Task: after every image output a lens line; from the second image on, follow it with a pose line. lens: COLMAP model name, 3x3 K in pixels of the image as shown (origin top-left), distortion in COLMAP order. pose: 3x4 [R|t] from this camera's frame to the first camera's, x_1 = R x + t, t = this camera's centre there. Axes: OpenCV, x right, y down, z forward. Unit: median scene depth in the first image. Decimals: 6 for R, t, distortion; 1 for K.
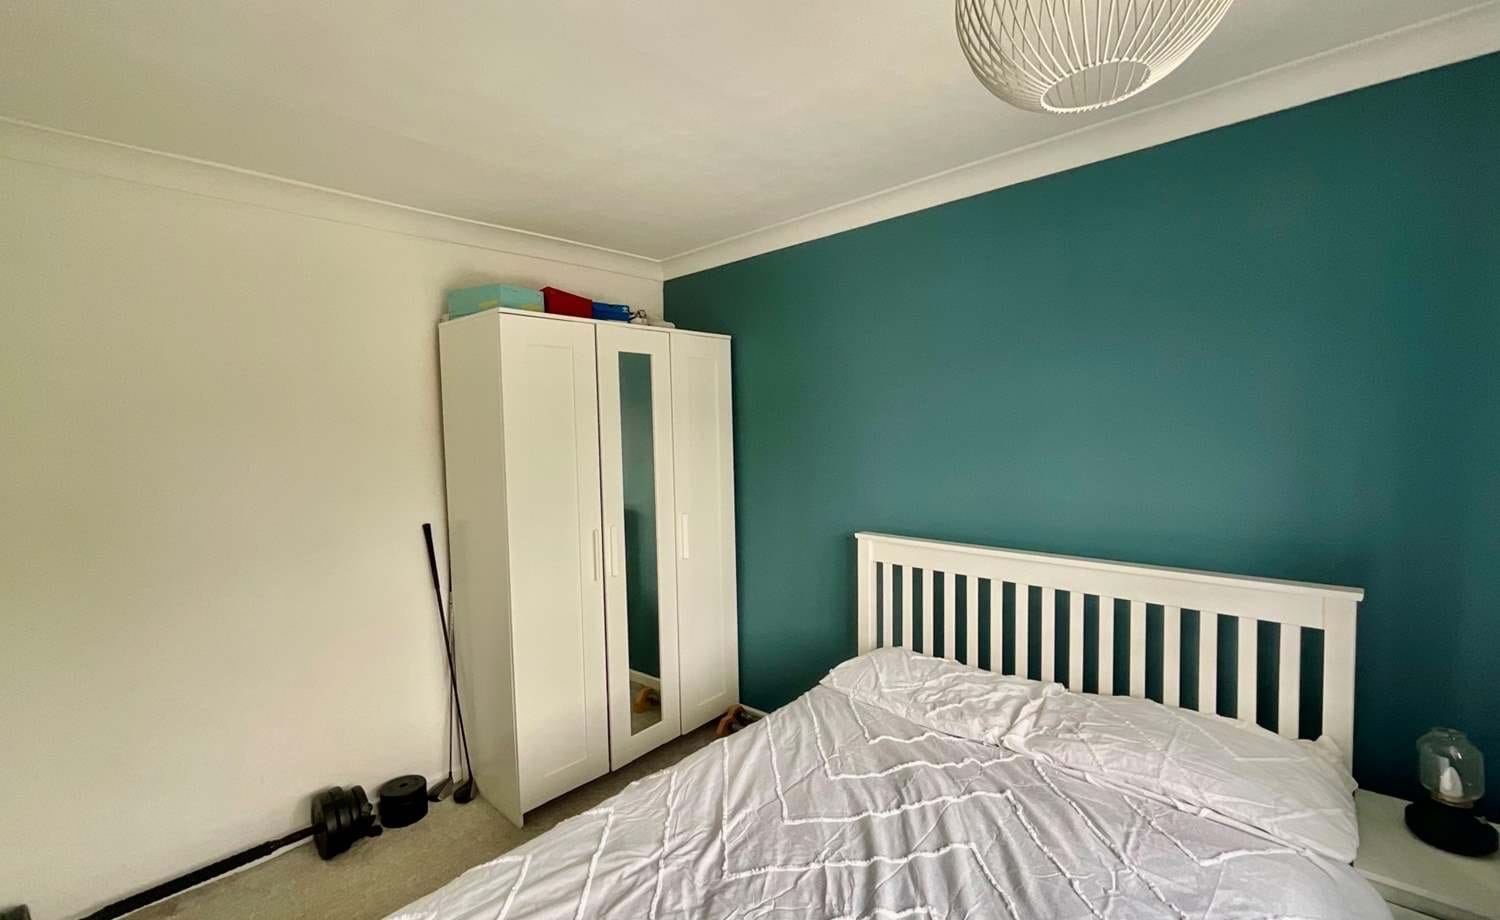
lens RADIAL K [[636.1, 0, 750.9], [0, 636.1, 467.9], [0, 0, 1]] dist [0.002117, 0.000410]
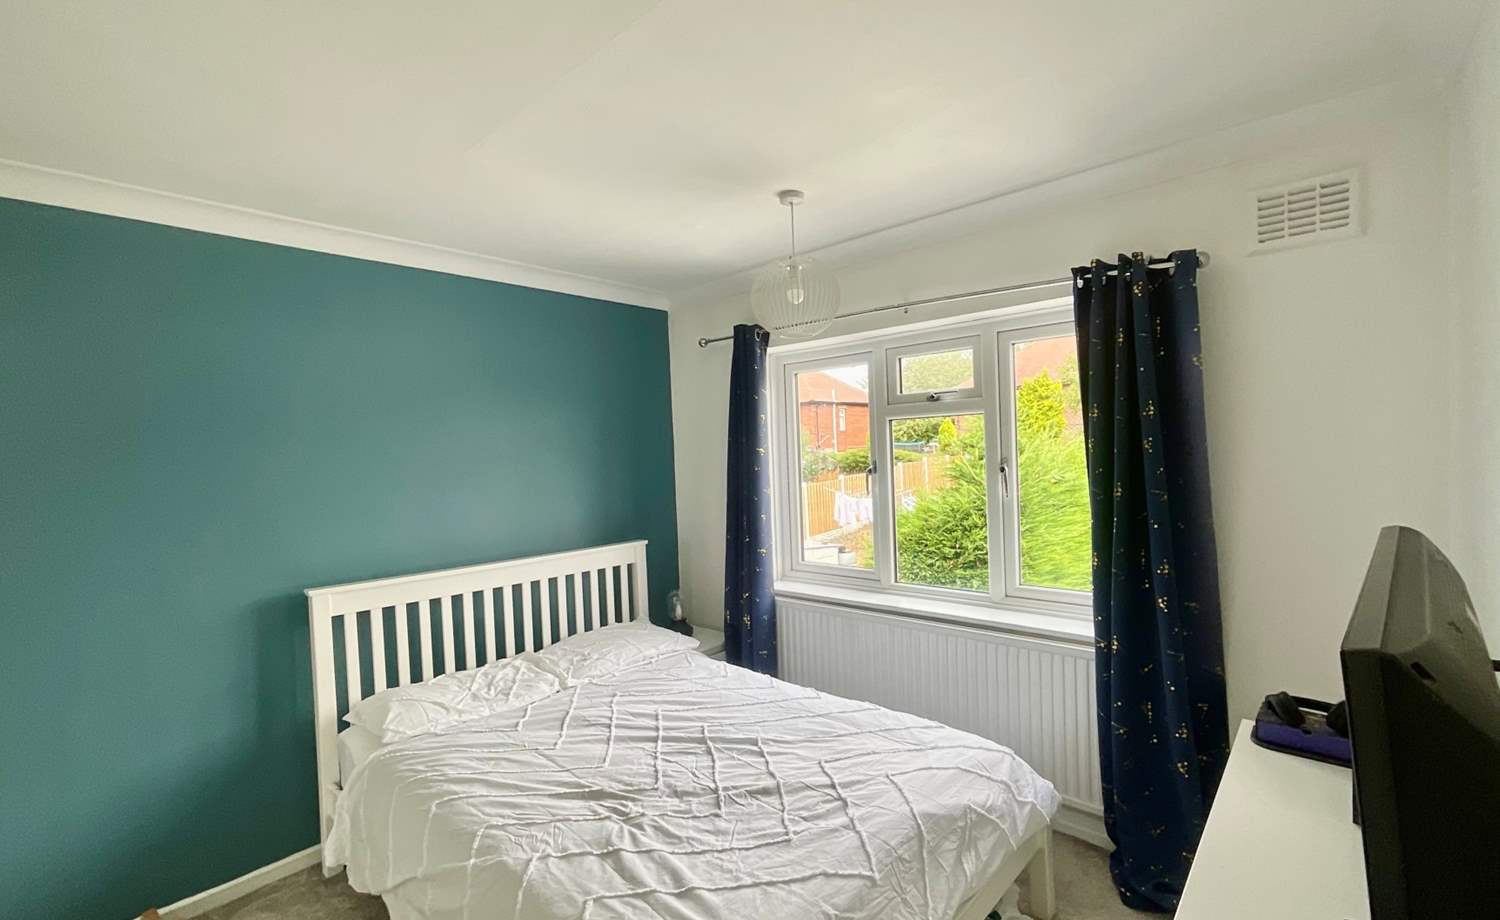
lens RADIAL K [[652.7, 0, 750.0], [0, 652.7, 460.0], [0, 0, 1]] dist [-0.000321, 0.000033]
pose [[-0.001378, 0.010381, 0.999945, -1.303710], [0.092971, 0.995617, -0.010208, -0.014884], [-0.995668, 0.092952, -0.002337, 0.678560]]
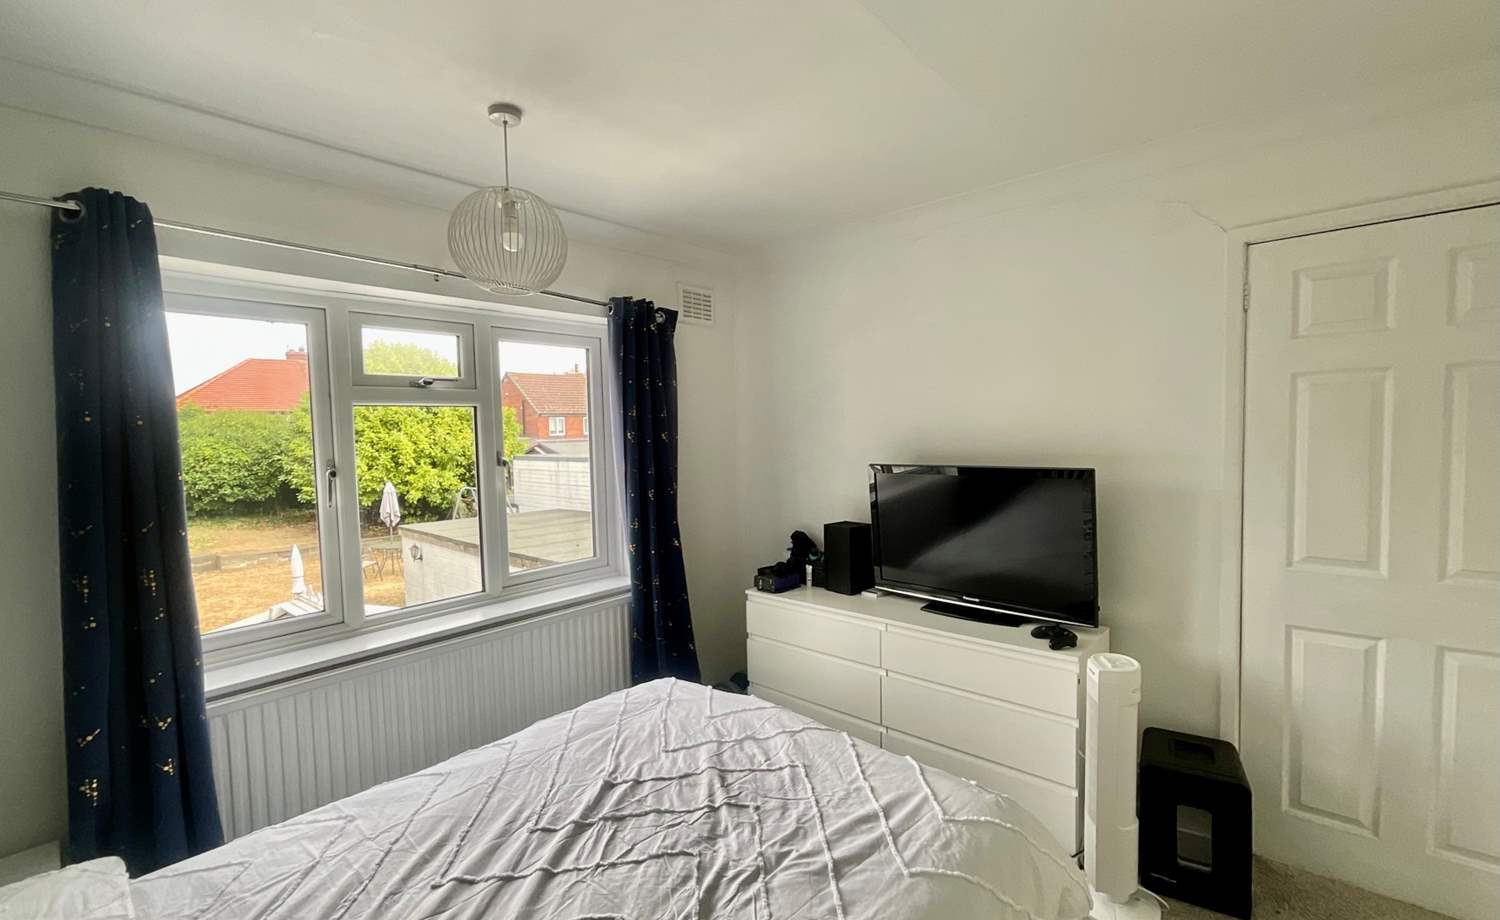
lens RADIAL K [[643.0, 0, 750.0], [0, 643.0, 460.0], [0, 0, 1]] dist [0.000366, -0.000088]
pose [[-0.998395, 0.052981, -0.020019, -0.128999], [0.050660, 0.993430, 0.102620, -0.102599], [0.025325, 0.101441, -0.994519, 1.823306]]
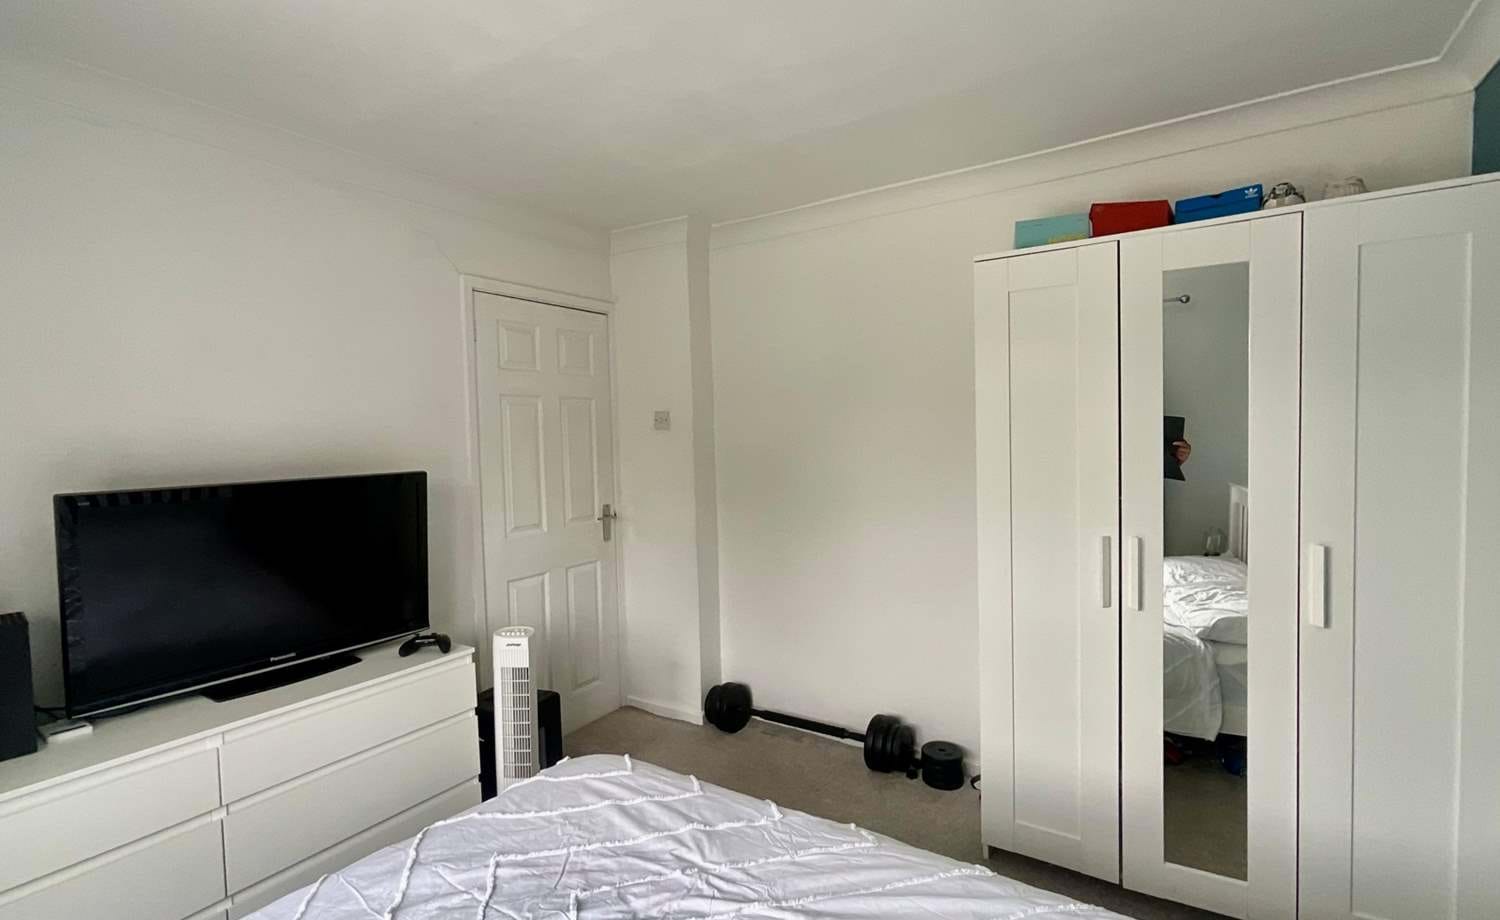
lens RADIAL K [[679.9, 0, 750.0], [0, 679.9, 460.0], [0, 0, 1]] dist [-0.001563, -0.000031]
pose [[0.165646, 0.059766, -0.984373, 0.759716], [-0.029556, 0.998014, 0.055621, -0.028634], [0.985742, 0.019880, 0.167084, 0.851473]]
